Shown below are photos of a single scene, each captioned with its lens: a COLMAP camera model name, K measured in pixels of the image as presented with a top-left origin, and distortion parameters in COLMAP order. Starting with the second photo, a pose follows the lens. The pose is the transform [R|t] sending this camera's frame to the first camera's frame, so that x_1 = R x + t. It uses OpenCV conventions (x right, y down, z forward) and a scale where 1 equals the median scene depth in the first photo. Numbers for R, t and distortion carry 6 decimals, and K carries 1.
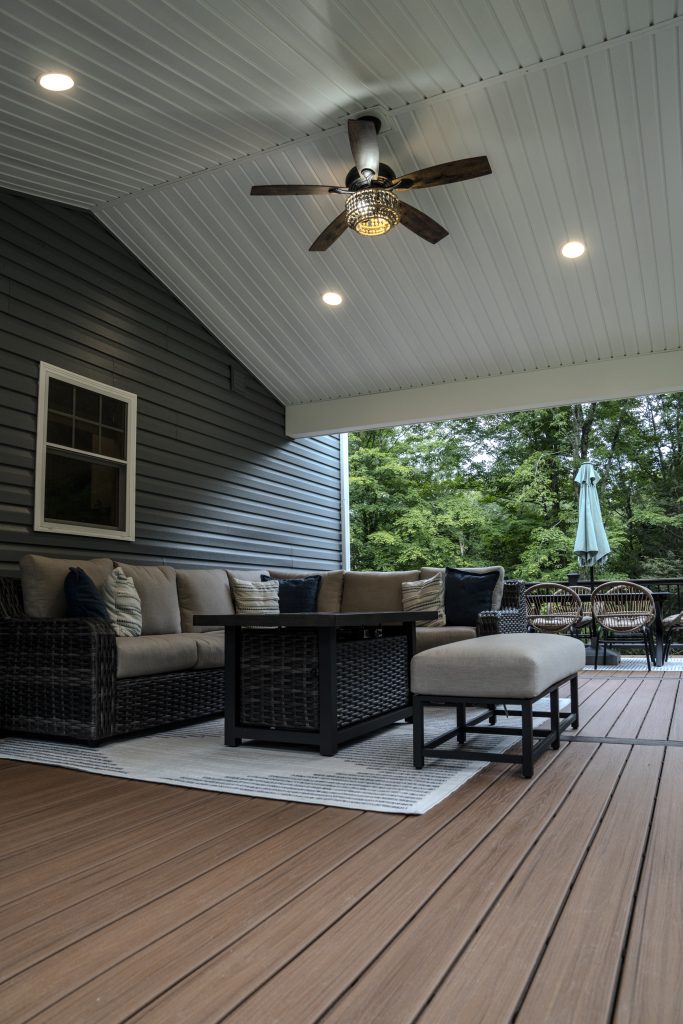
lens RADIAL K [[716.3, 0, 344.0], [0, 716.3, 524.2], [0, 0, 1]] dist [-0.129689, 0.097877]
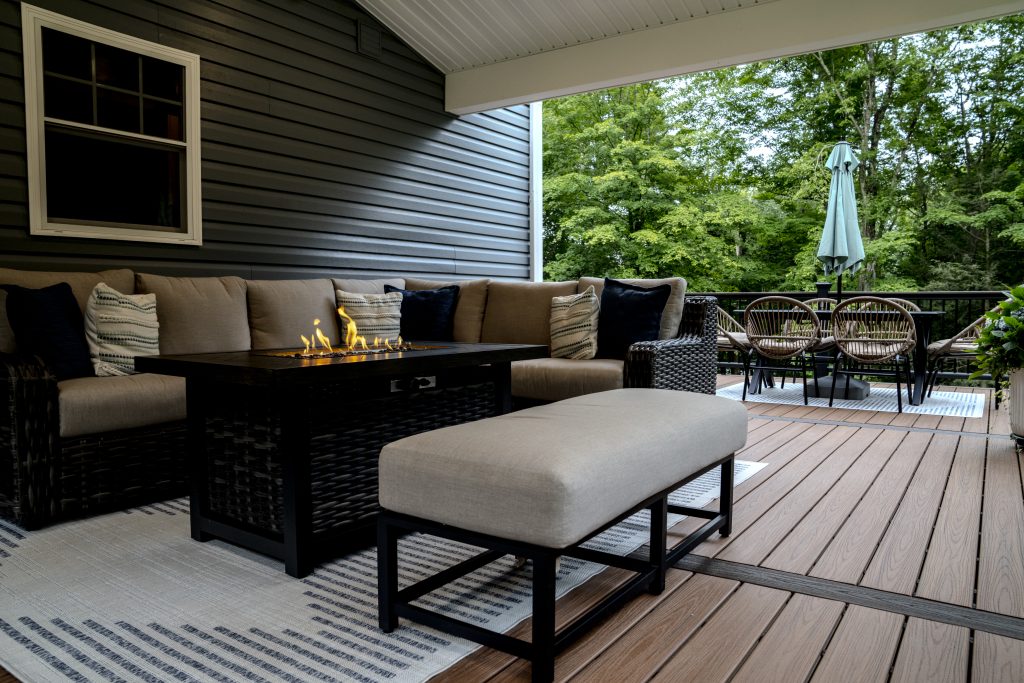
lens RADIAL K [[716.3, 0, 512.0], [0, 716.3, 341.5], [0, 0, 1]] dist [-0.129689, 0.097877]
pose [[0.989030, 0.019953, -0.146359, 0.116447], [0.004430, 0.986382, 0.164409, 0.002158], [0.147646, -0.163253, 0.975474, 0.186824]]
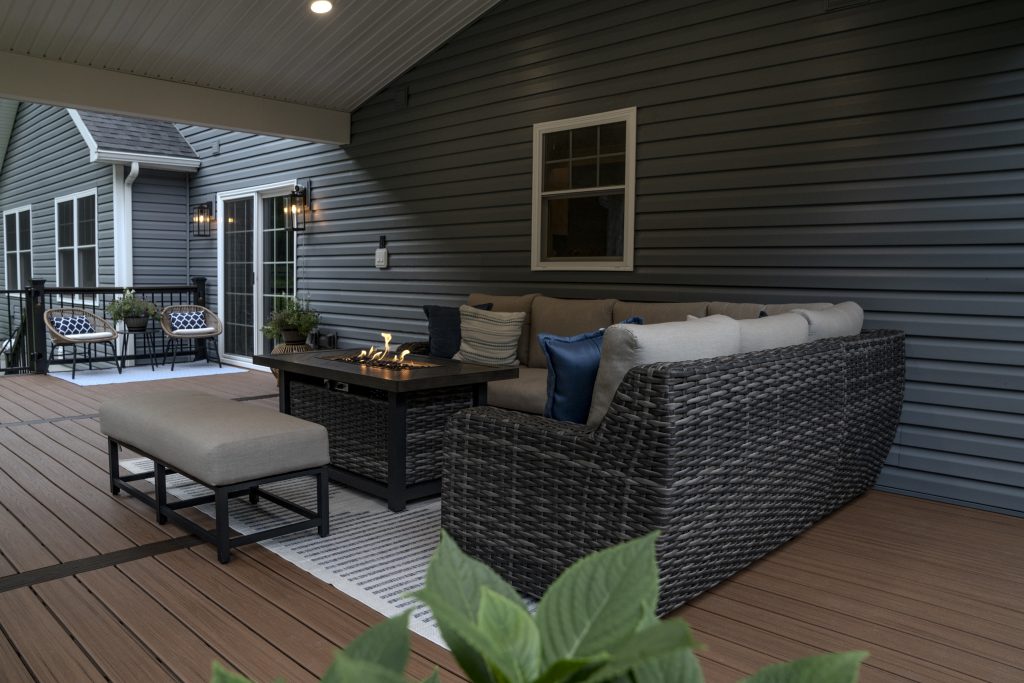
lens RADIAL K [[779.1, 0, 508.1], [0, 779.1, 328.1], [0, 0, 1]] dist [-0.135133, 0.109473]
pose [[-0.310199, 0.081407, -0.947180, 0.504191], [0.095146, 0.993983, 0.054269, 0.019687], [0.945898, -0.073286, -0.316078, 0.812060]]
